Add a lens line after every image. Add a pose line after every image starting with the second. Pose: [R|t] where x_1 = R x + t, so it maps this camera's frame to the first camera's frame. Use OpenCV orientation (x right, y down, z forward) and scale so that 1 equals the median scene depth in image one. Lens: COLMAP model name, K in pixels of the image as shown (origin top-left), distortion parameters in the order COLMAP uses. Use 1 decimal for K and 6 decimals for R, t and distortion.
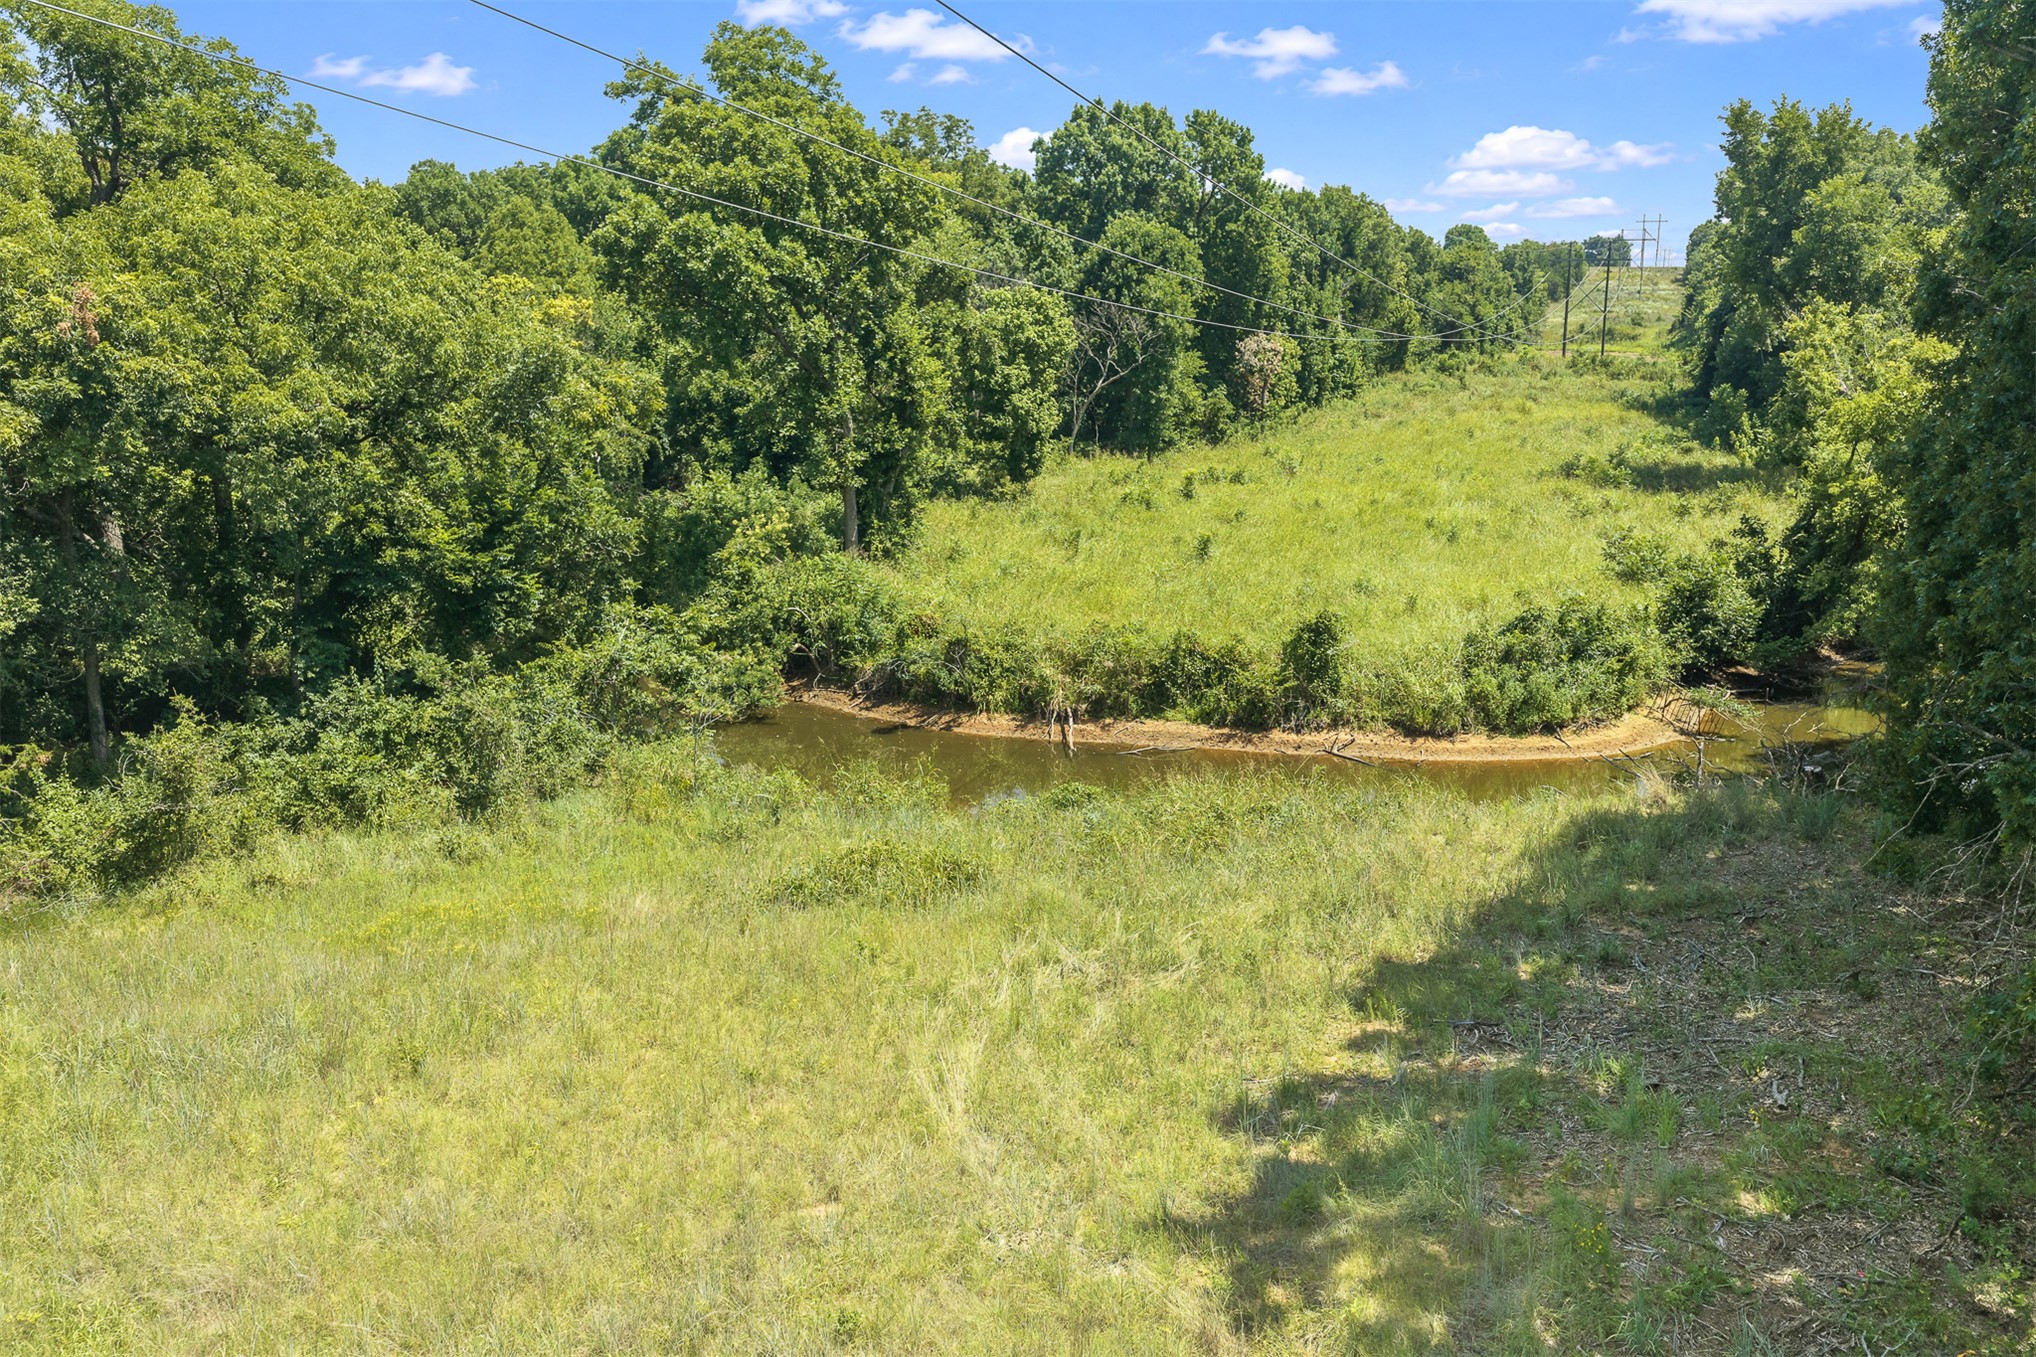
lens RADIAL K [[1700.8, 0, 1021.6], [0, 1700.8, 690.6], [0, 0, 1]] dist [0.033417, -0.044439]
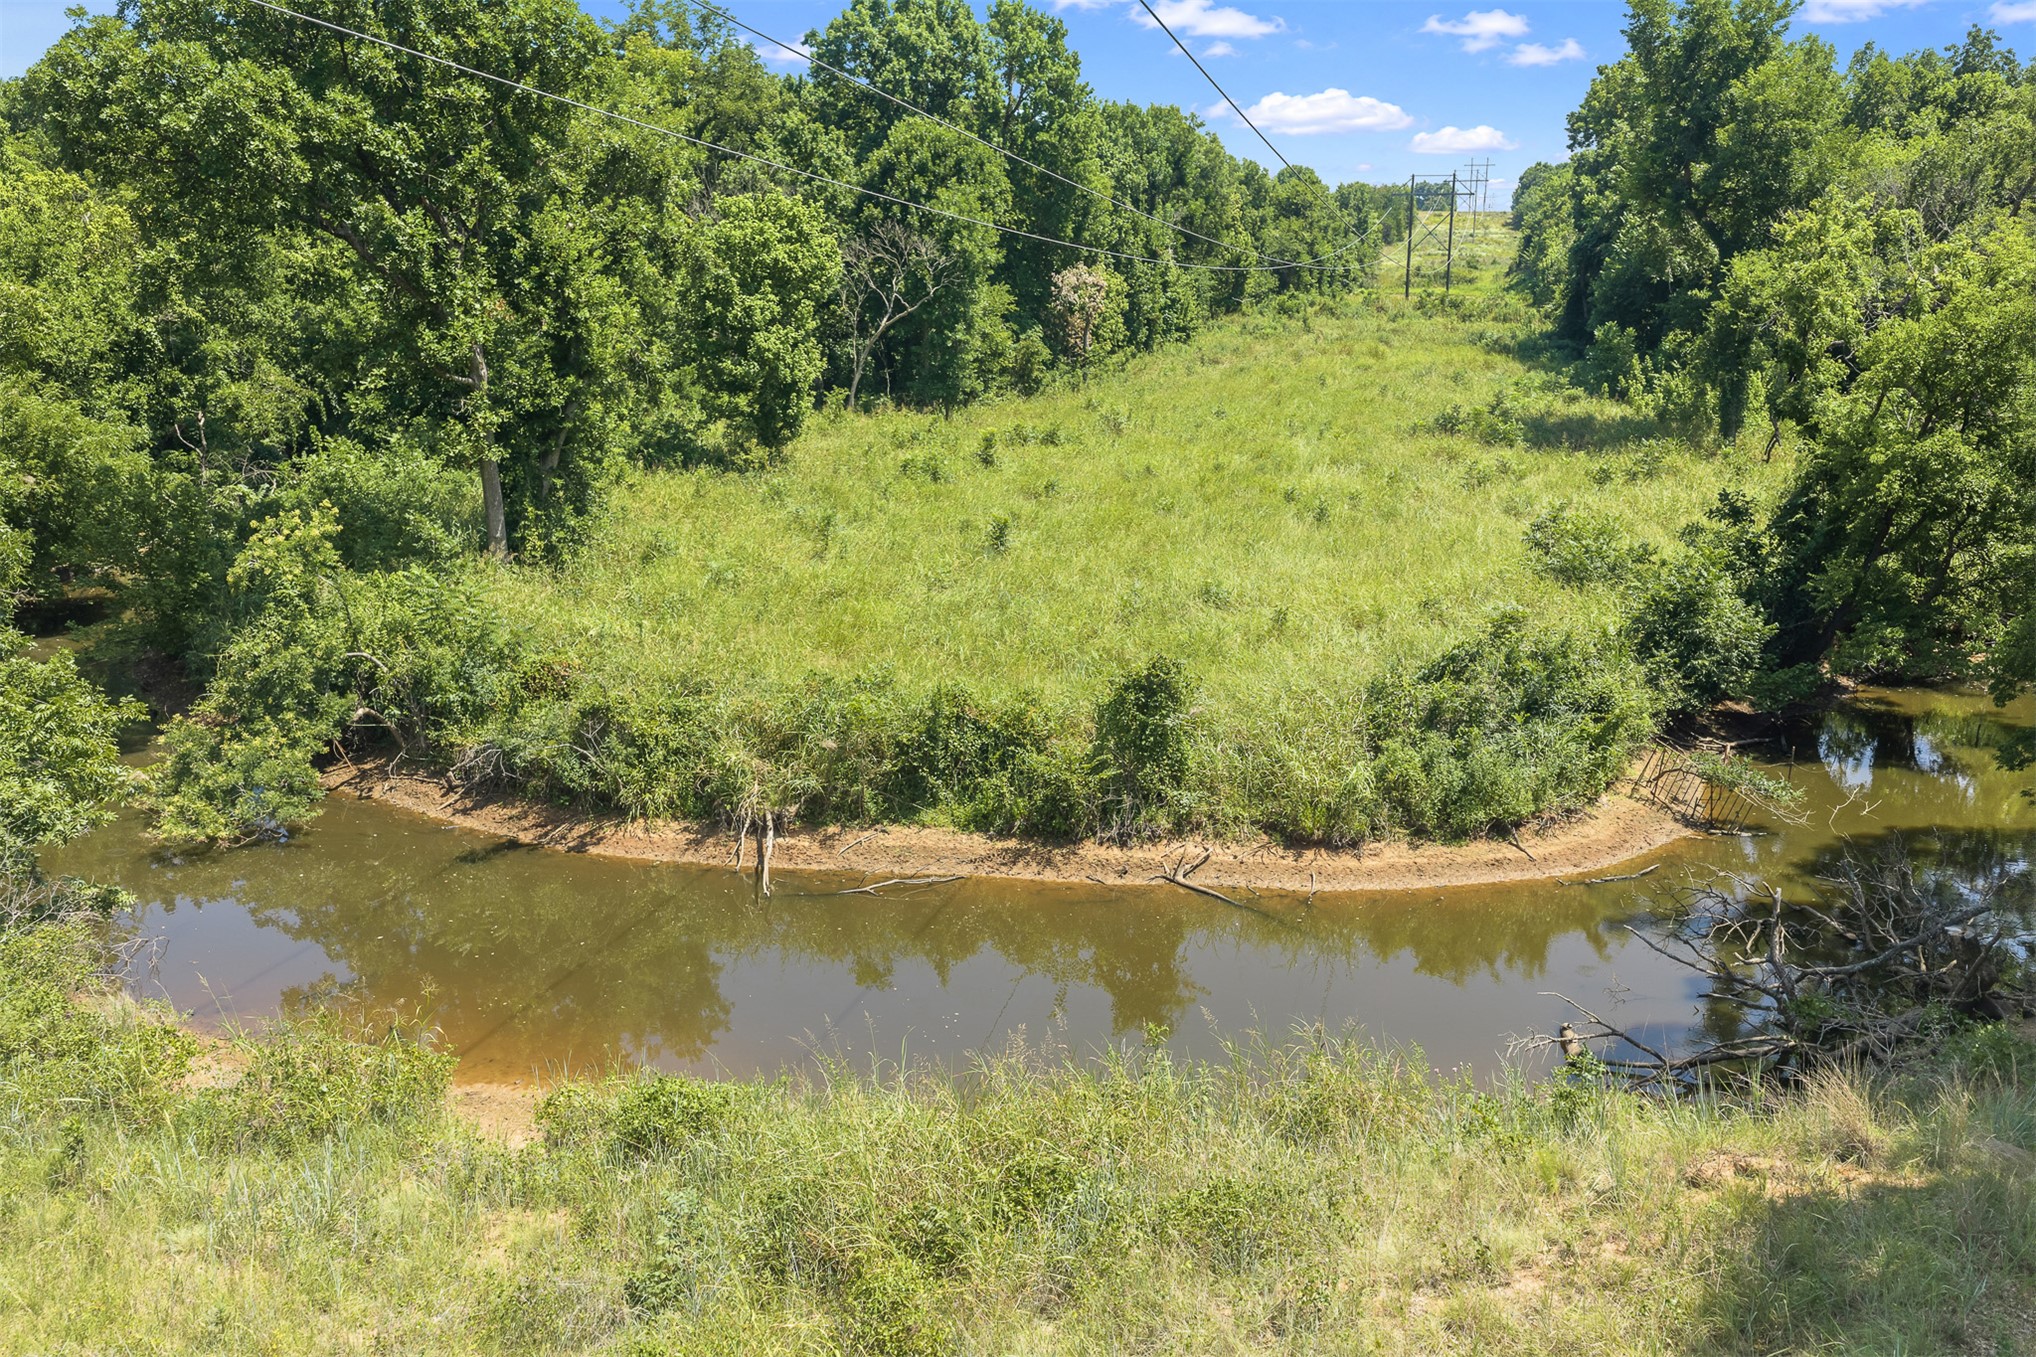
lens RADIAL K [[1700.8, 0, 1019.6], [0, 1700.8, 676.8], [0, 0, 1]] dist [0.033417, -0.044439]
pose [[0.995526, -0.022251, 0.091832, 0.050686], [0.020346, 0.999559, 0.021622, -0.041935], [-0.092273, -0.019656, 0.995540, 0.279860]]
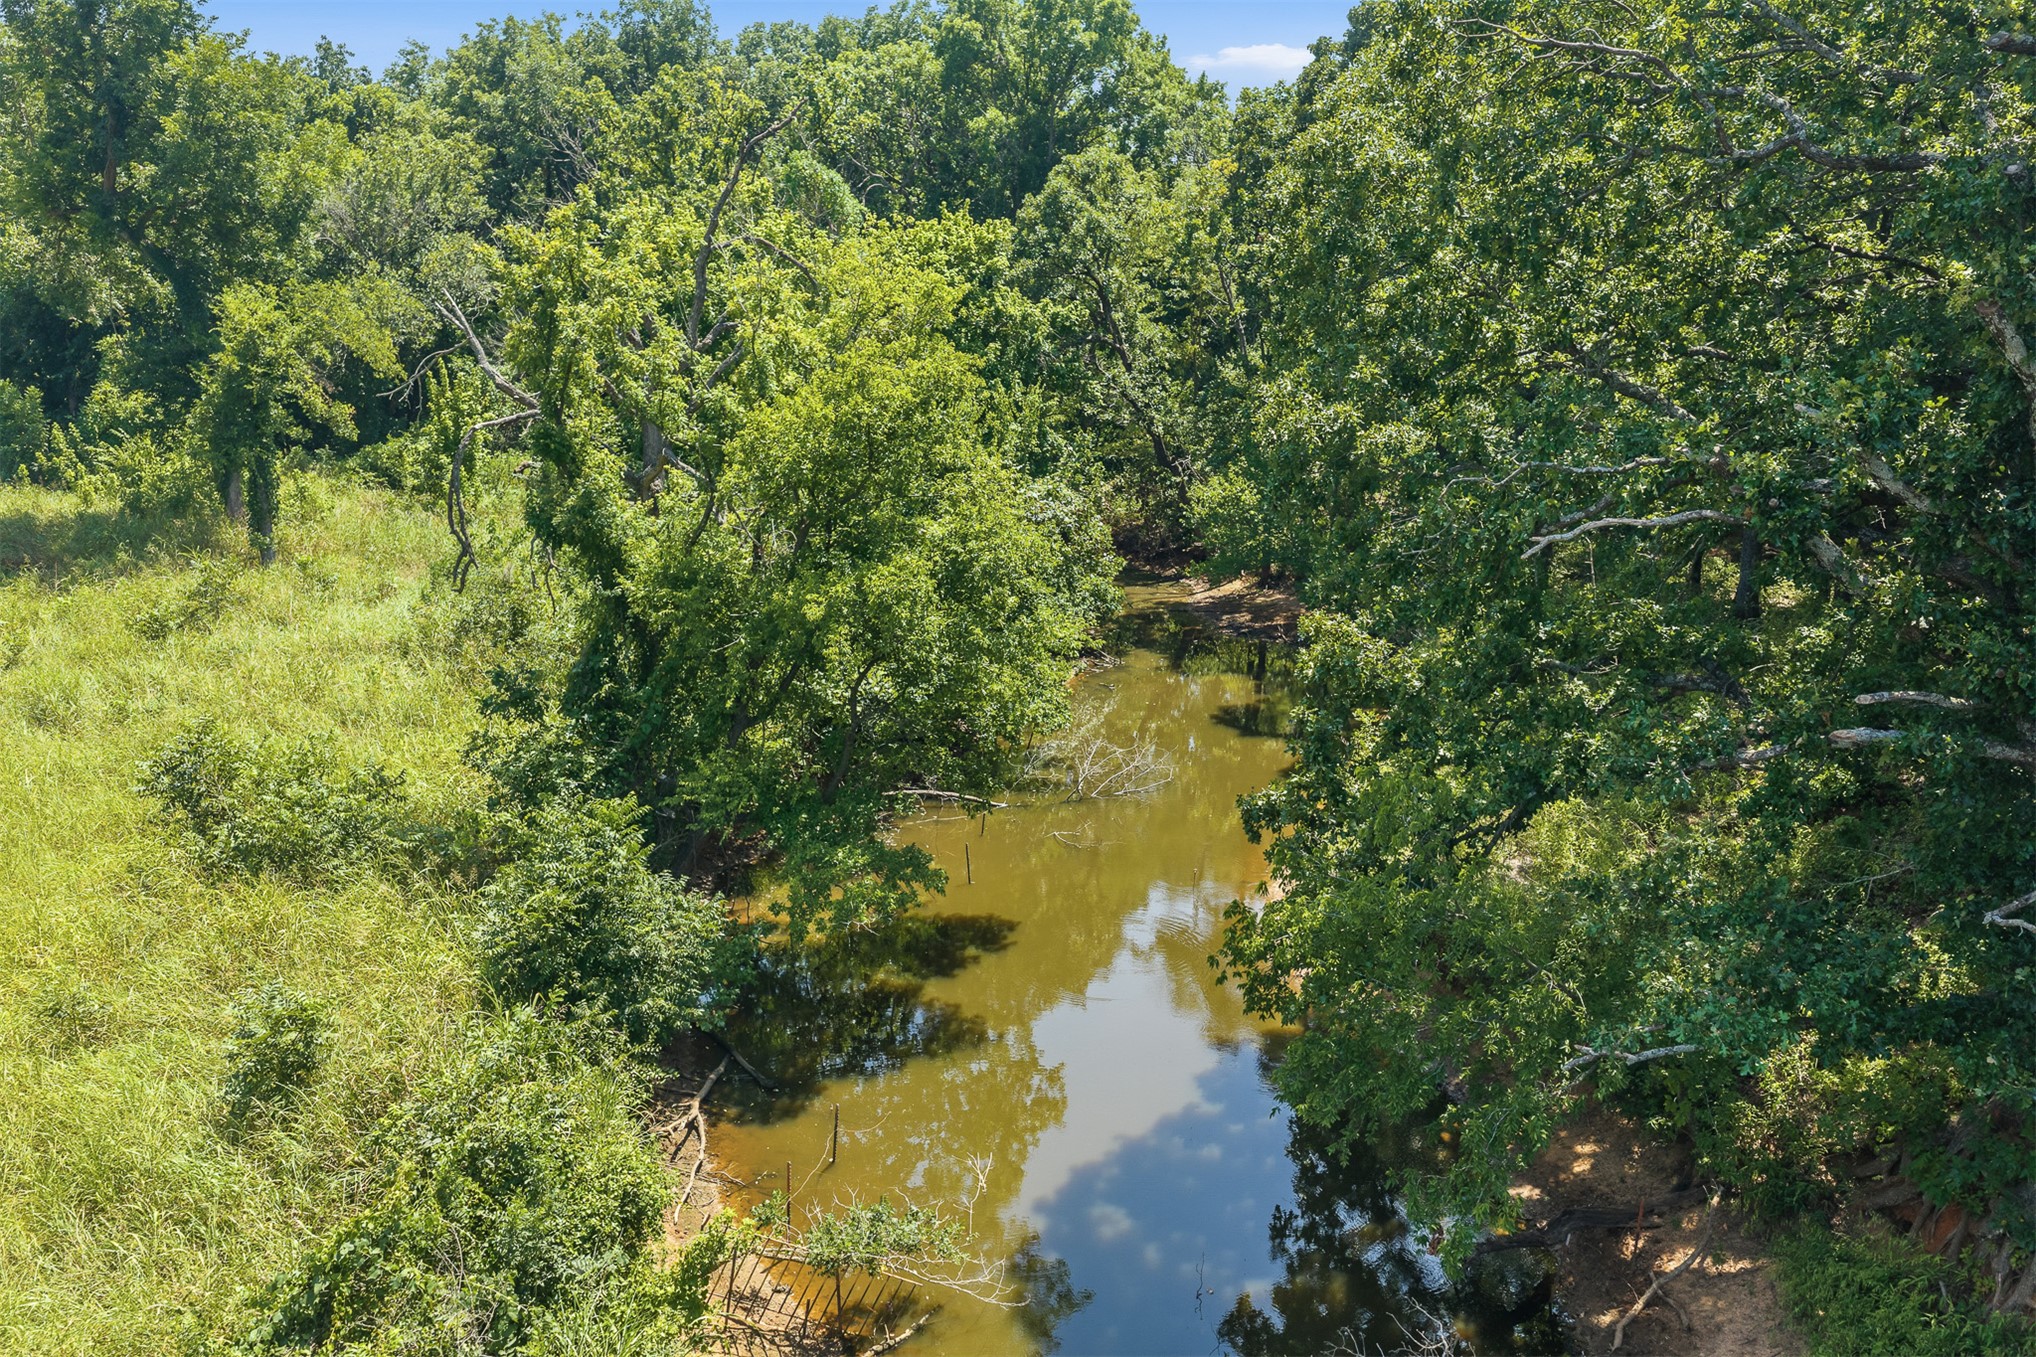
lens RADIAL K [[1700.8, 0, 1020.5], [0, 1700.8, 678.4], [0, 0, 1]] dist [0.033417, -0.044439]
pose [[0.532910, -0.195543, 0.823268, 0.113531], [0.192674, 0.975416, 0.106962, -0.114219], [-0.823944, 0.101621, 0.557485, 0.591913]]
